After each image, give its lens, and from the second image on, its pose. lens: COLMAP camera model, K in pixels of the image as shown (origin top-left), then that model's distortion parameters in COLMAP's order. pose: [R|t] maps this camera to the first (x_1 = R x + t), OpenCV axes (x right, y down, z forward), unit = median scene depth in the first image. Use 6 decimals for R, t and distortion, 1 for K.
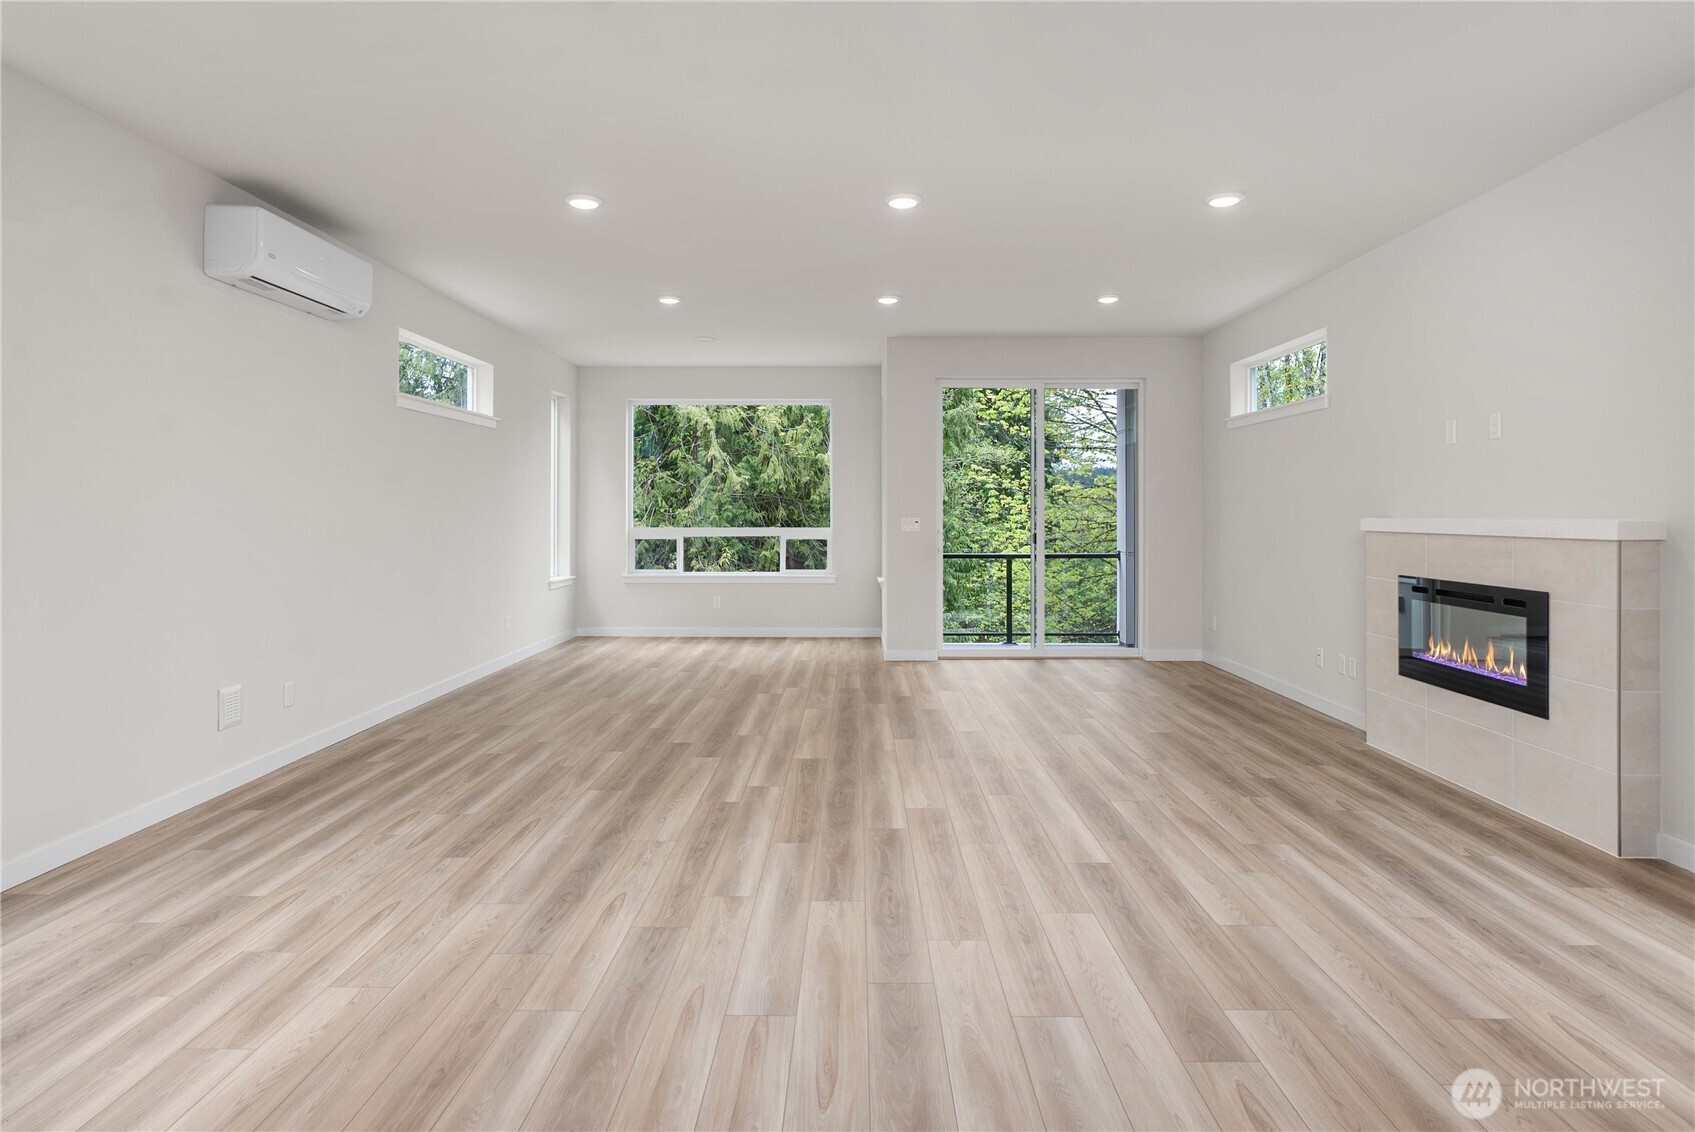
lens RADIAL K [[925.2, 0, 848.0], [0, 925.2, 508.8], [0, 0, 1]] dist [0.004920, 0.000675]
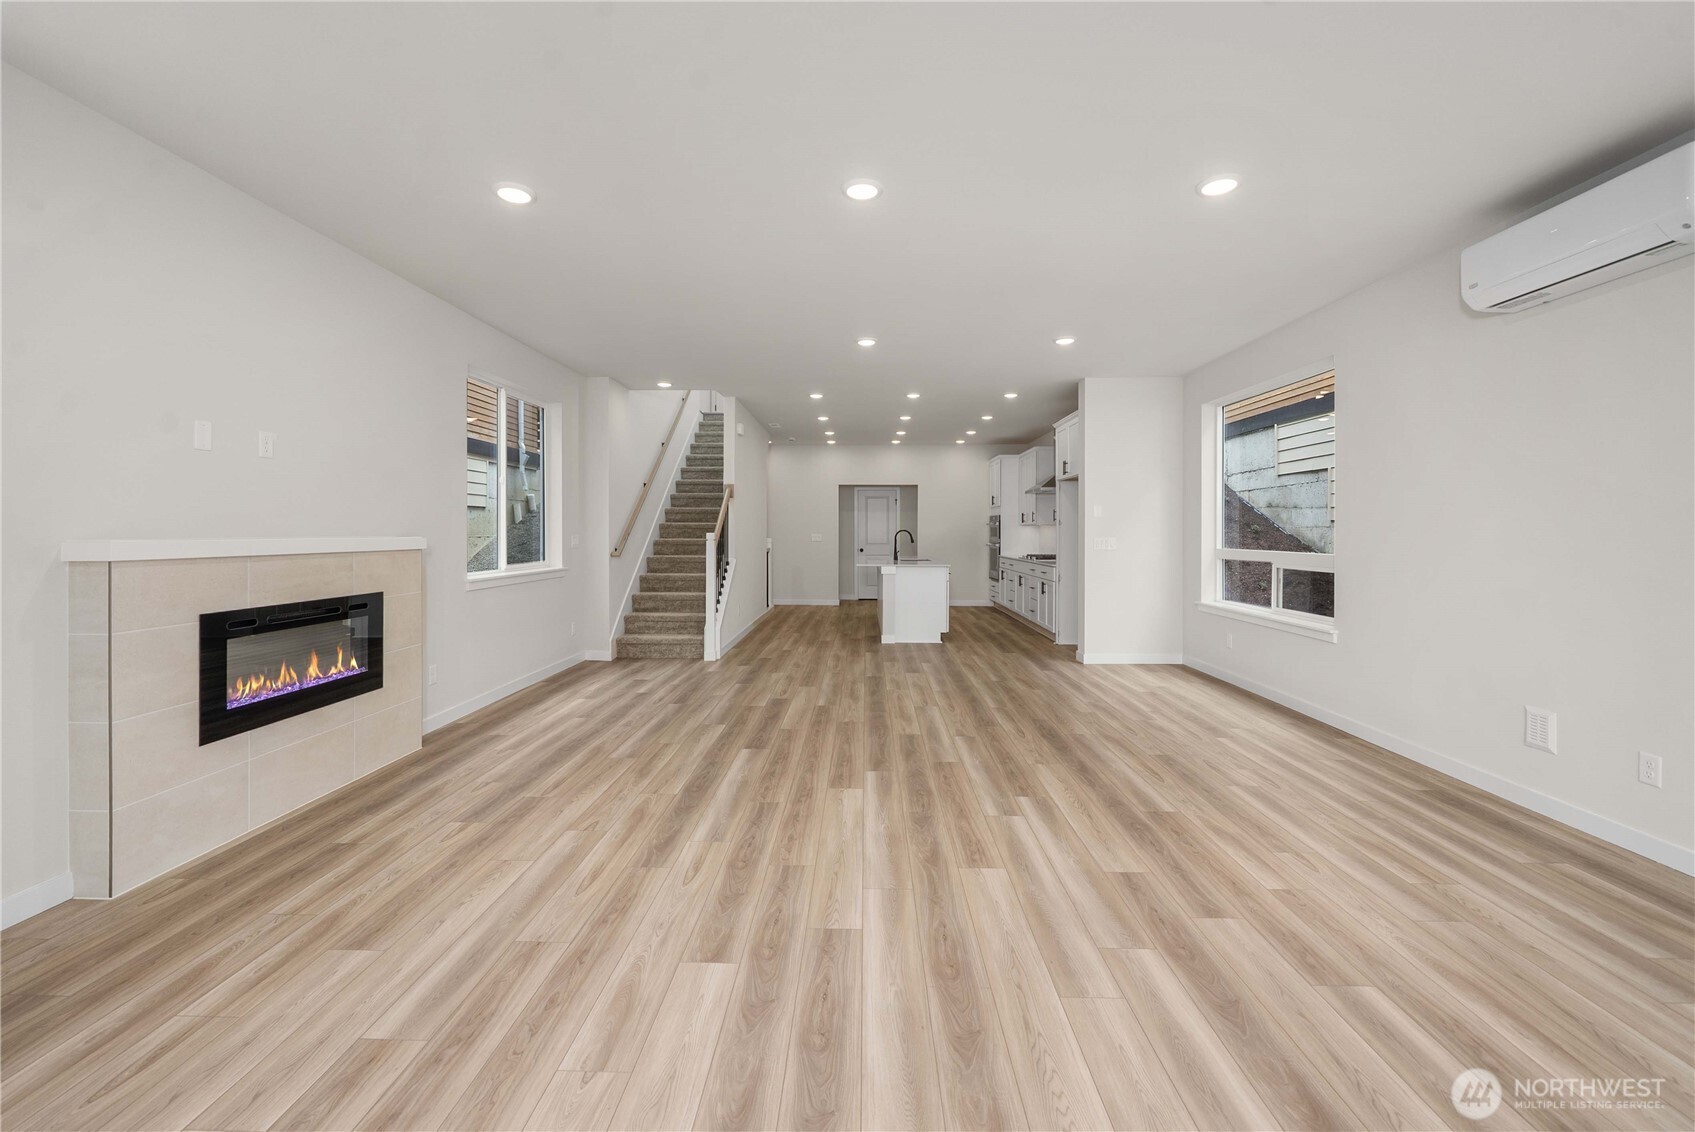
lens RADIAL K [[692.7, 0, 843.7], [0, 692.7, 533.6], [0, 0, 1]] dist [0.000399, -0.000191]
pose [[-0.999715, -0.001391, 0.023813, 0.058586], [-0.001406, 0.999999, -0.000602, 0.005100], [-0.023812, -0.000635, -0.999716, 1.650333]]
